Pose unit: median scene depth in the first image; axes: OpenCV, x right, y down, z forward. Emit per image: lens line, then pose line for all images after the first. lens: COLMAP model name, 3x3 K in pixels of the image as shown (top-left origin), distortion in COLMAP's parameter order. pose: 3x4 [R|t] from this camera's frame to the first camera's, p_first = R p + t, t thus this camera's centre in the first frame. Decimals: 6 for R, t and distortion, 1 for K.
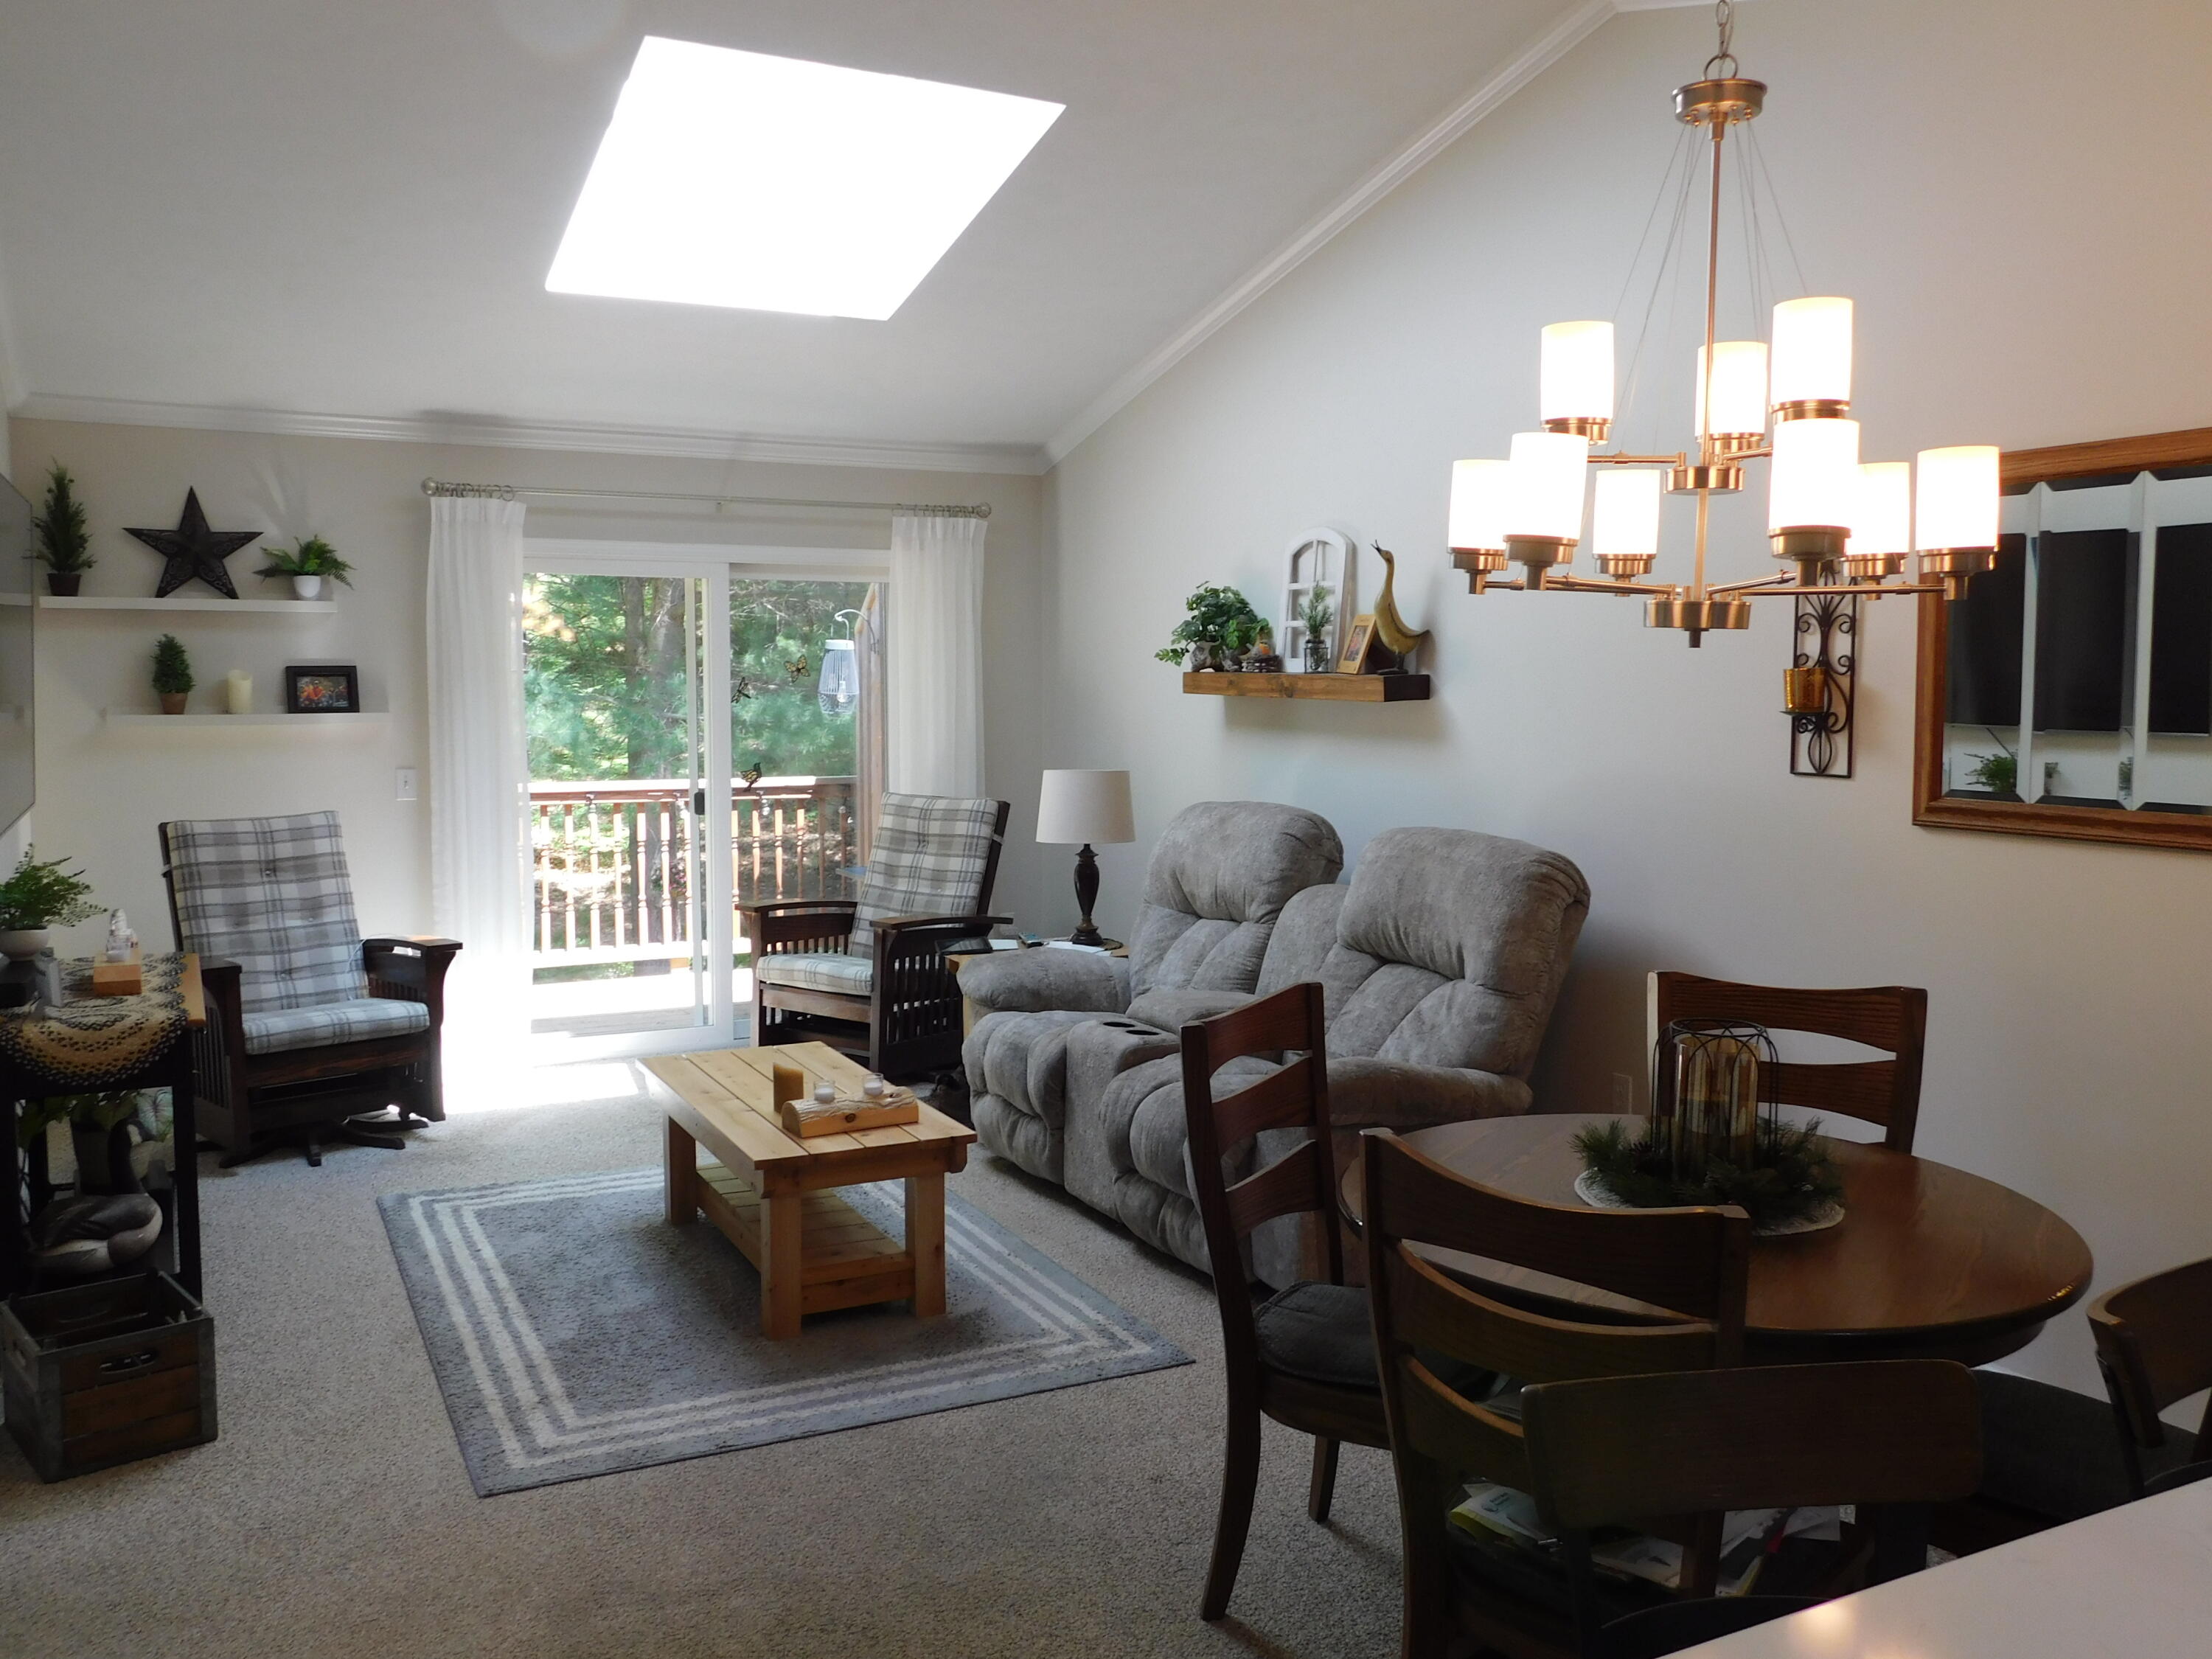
lens RADIAL K [[1822.2, 0, 1103.4], [0, 1822.2, 817.4], [0, 0, 1]] dist [0.016432, -0.001596]
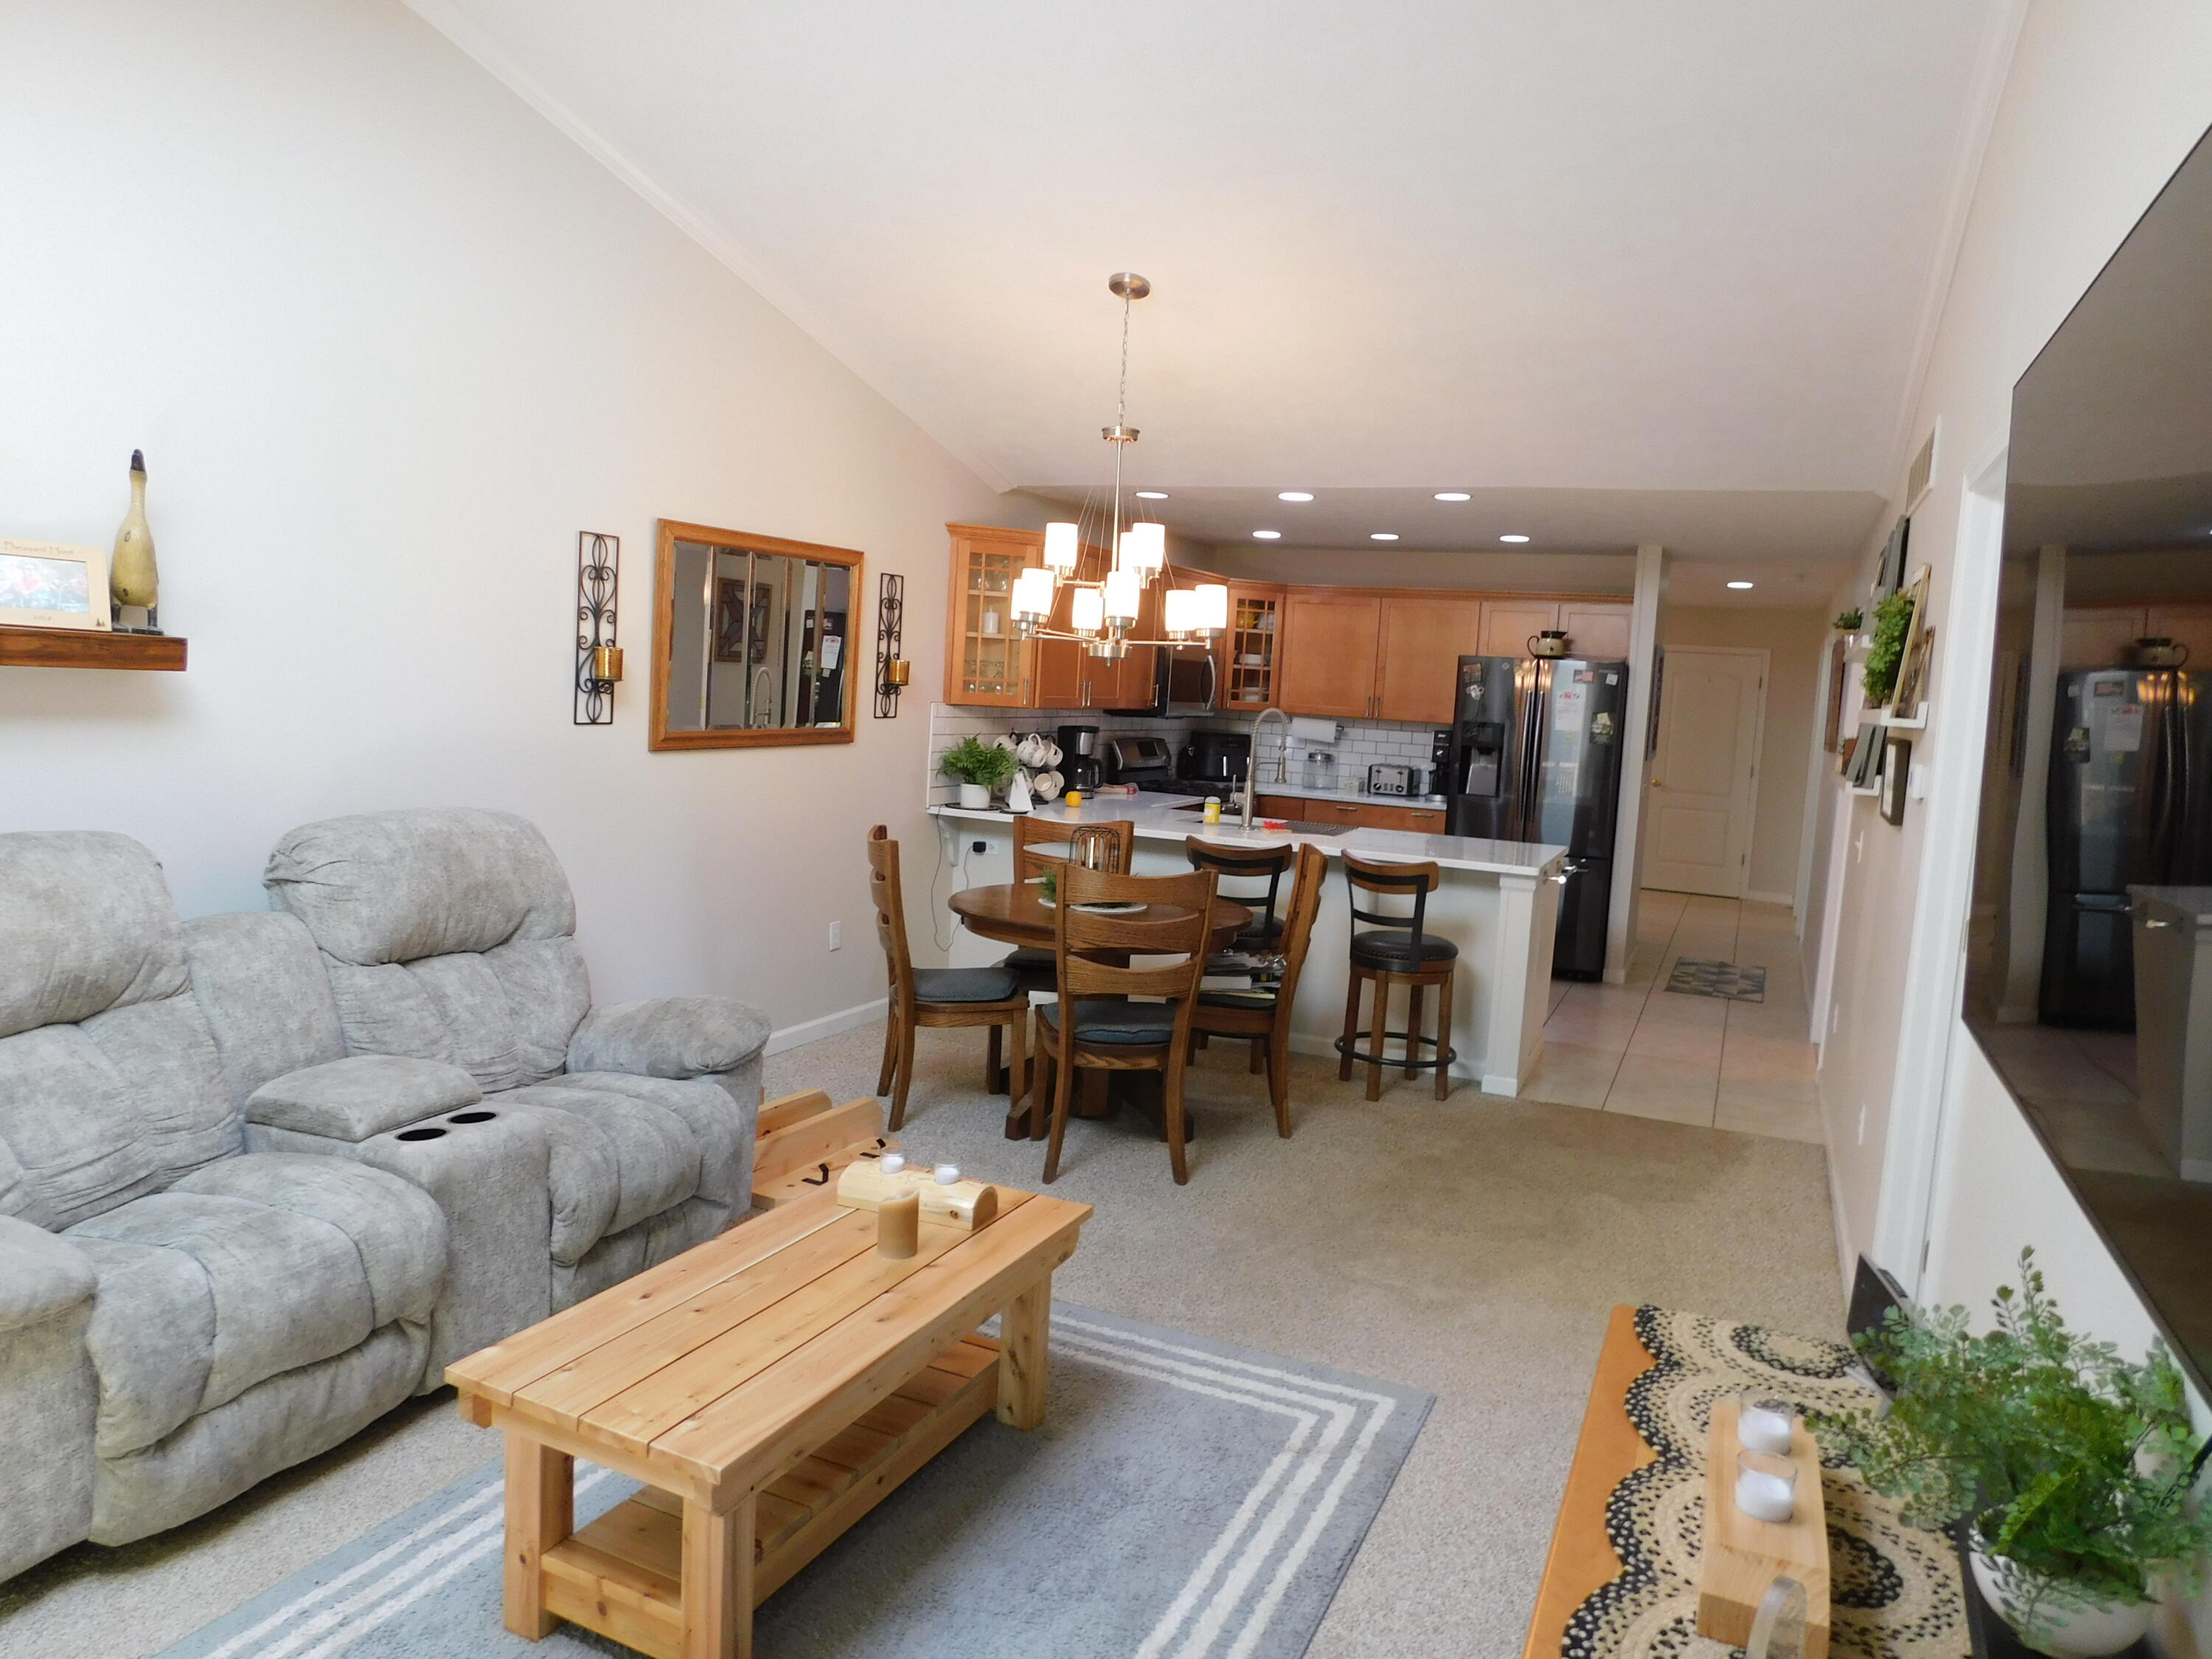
lens RADIAL K [[1484.6, 0, 1088.0], [0, 1484.6, 837.1], [0, 0, 1]] dist [-0.058893, 0.057599]
pose [[-0.614011, -0.121679, 0.779862, -0.559787], [0.010925, 0.986641, 0.162543, -0.089334], [-0.789222, 0.108323, -0.604479, 1.064965]]
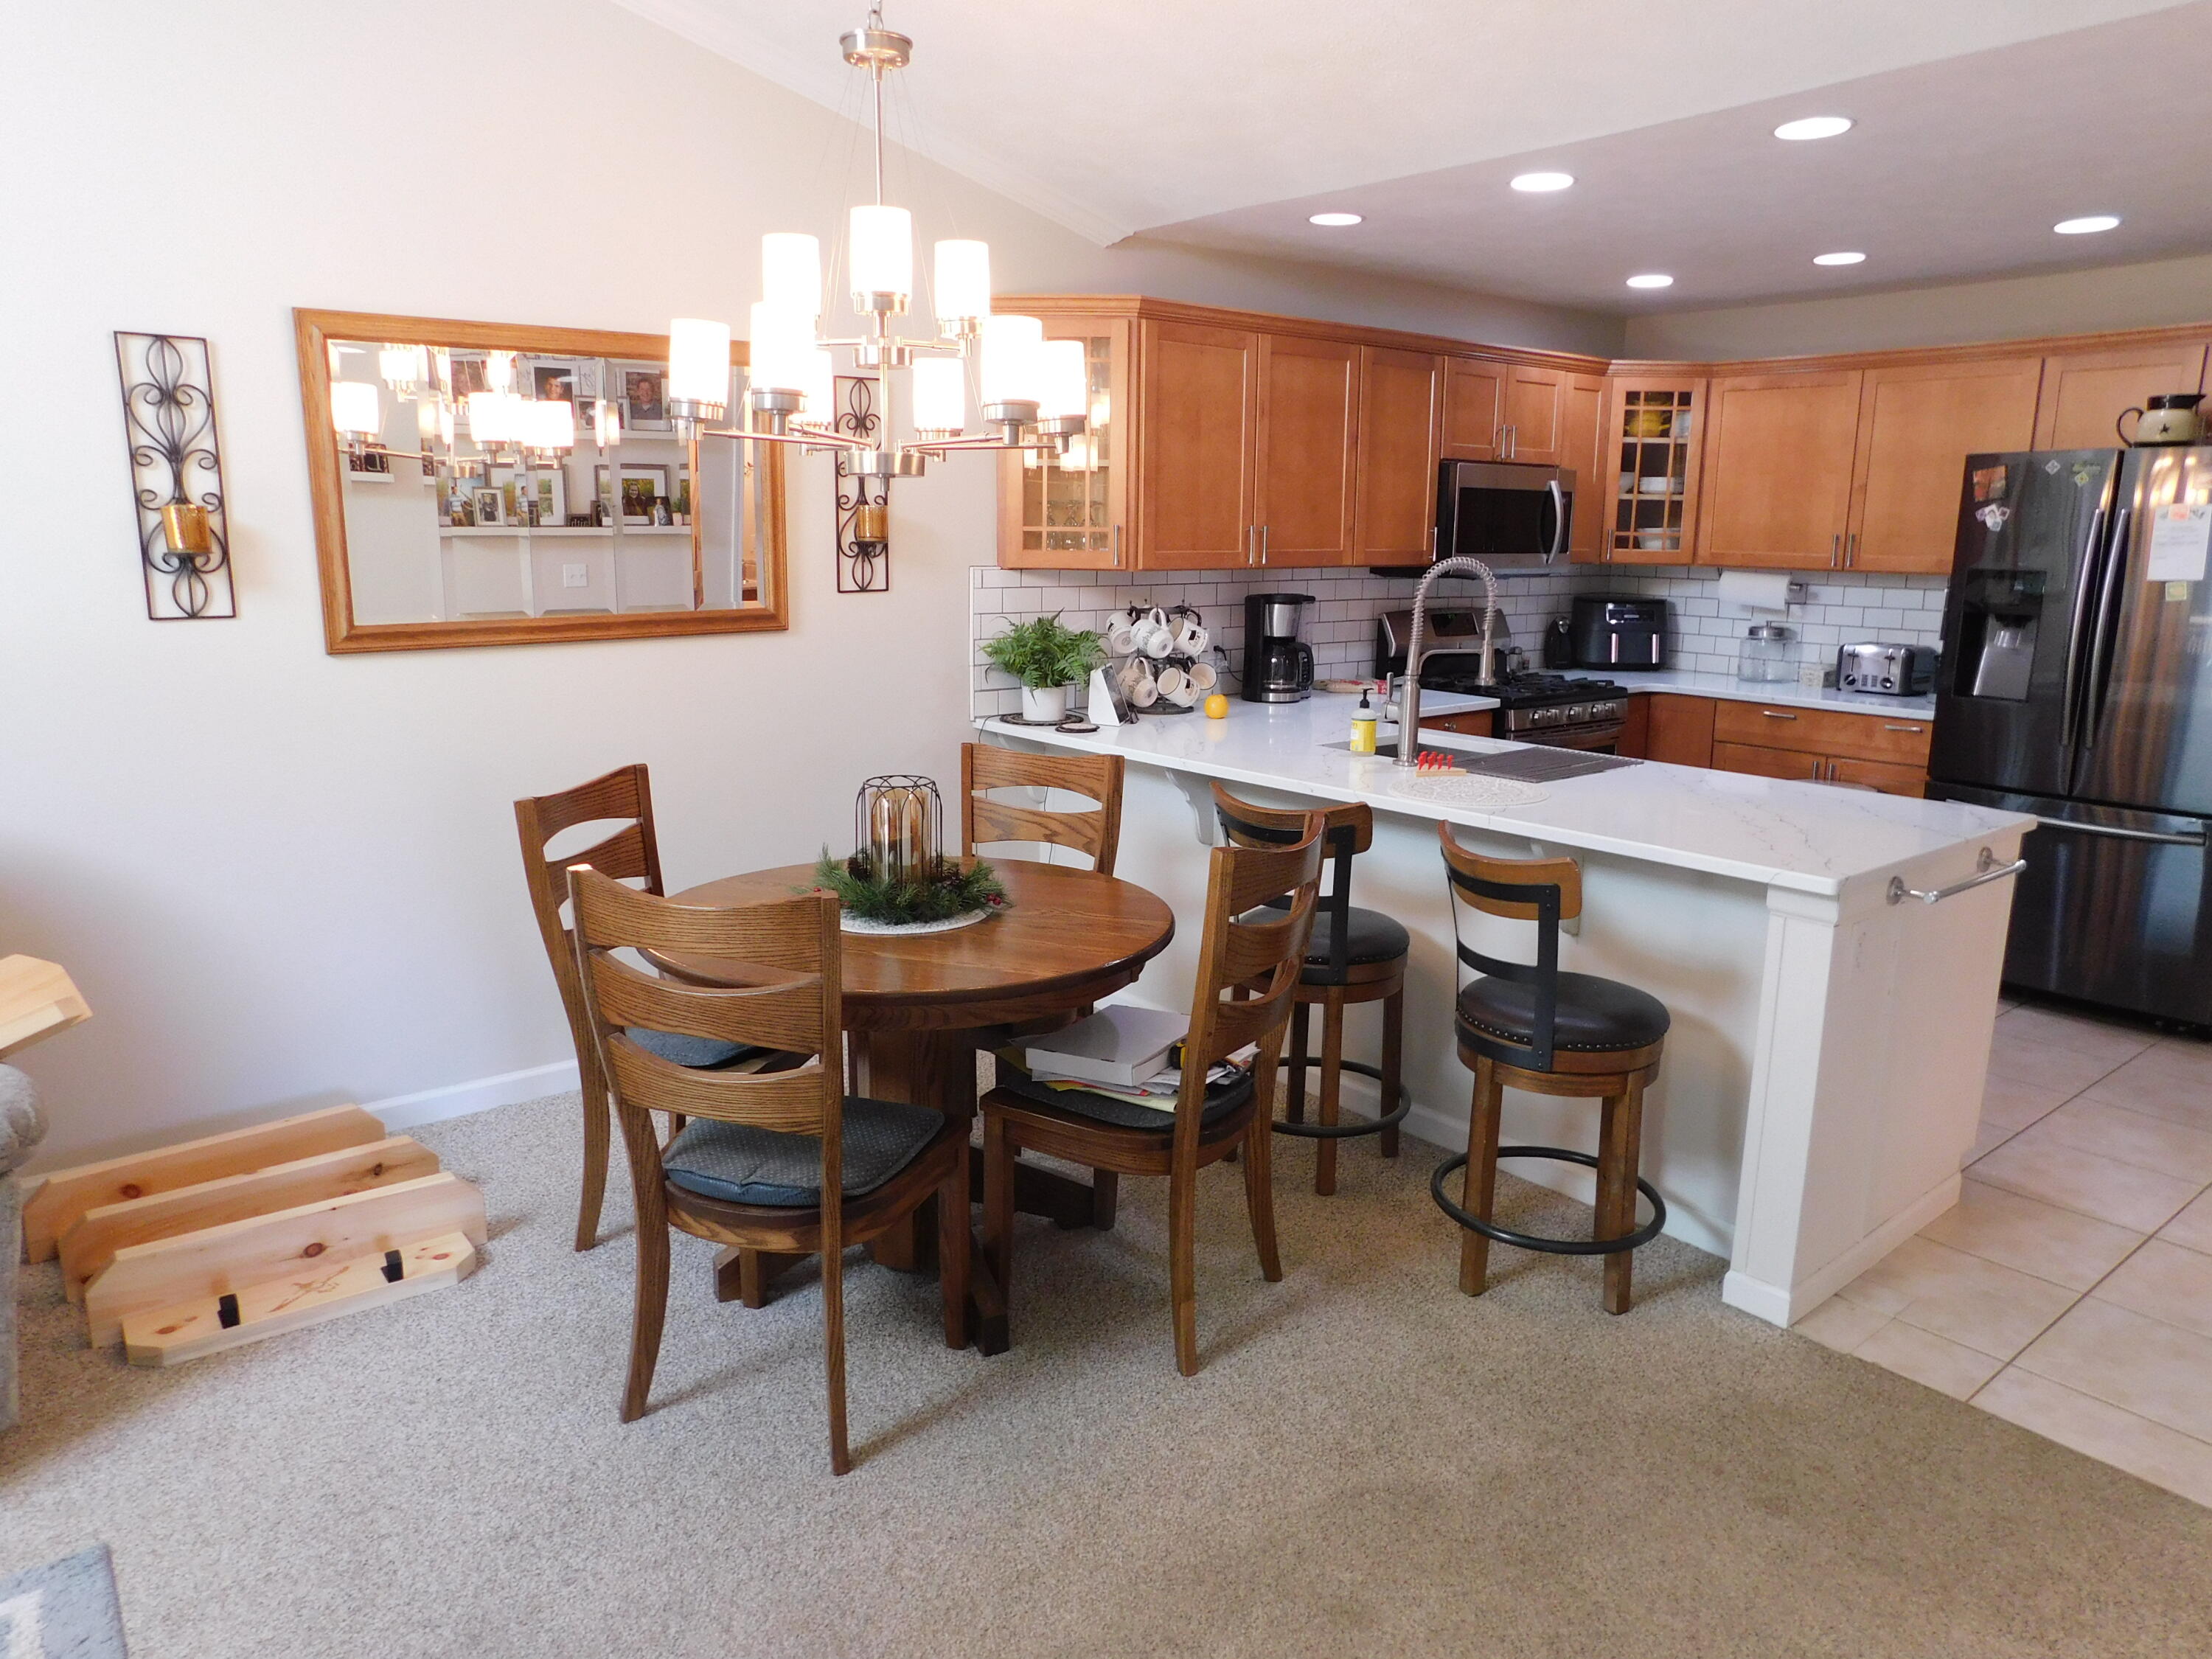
lens RADIAL K [[1484.6, 0, 1088.6], [0, 1484.6, 846.8], [0, 0, 1]] dist [-0.058893, 0.057599]
pose [[-0.202054, -0.213588, 0.955800, -0.361953], [0.075365, 0.969645, 0.232614, -0.038540], [-0.976470, 0.119035, -0.179824, 0.526954]]
